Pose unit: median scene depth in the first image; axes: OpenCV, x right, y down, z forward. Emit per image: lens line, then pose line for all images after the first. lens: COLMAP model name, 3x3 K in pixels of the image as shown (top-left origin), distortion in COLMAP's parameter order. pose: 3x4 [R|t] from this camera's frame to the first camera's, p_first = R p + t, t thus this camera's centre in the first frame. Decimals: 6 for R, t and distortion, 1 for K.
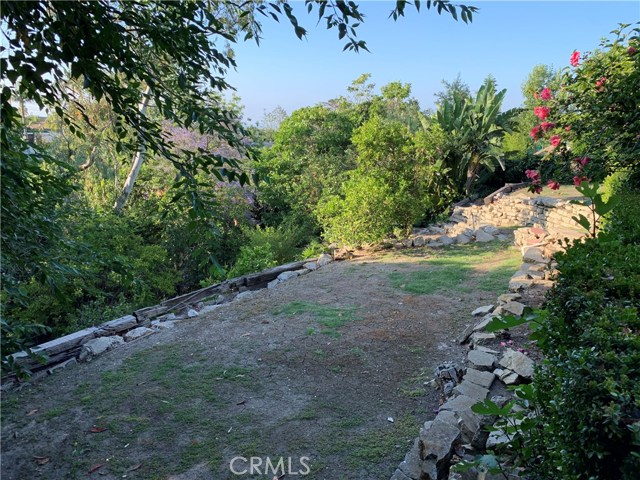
lens RADIAL K [[434.6, 0, 320.0], [0, 434.6, 240.0], [0, 0, 1]] dist [-0.001828, -0.001779]
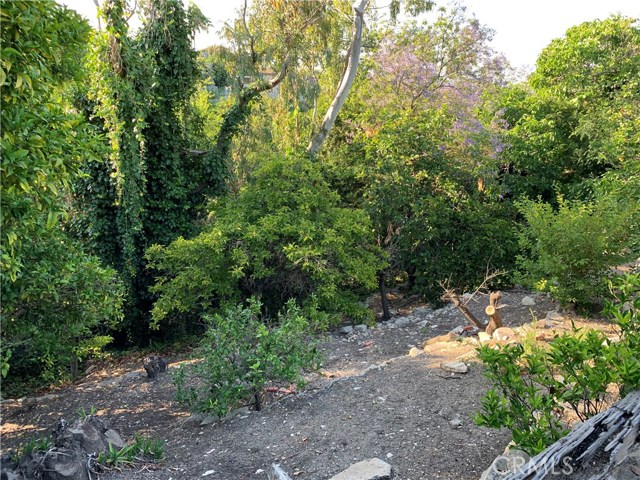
lens RADIAL K [[499.6, 0, 320.0], [0, 499.6, 240.0], [0, 0, 1]] dist [-0.001785, -0.006010]
pose [[0.905429, 0.136154, -0.402070, -0.096218], [-0.107353, 0.989821, 0.093437, -0.004725], [0.410699, -0.041437, 0.910829, 0.233769]]
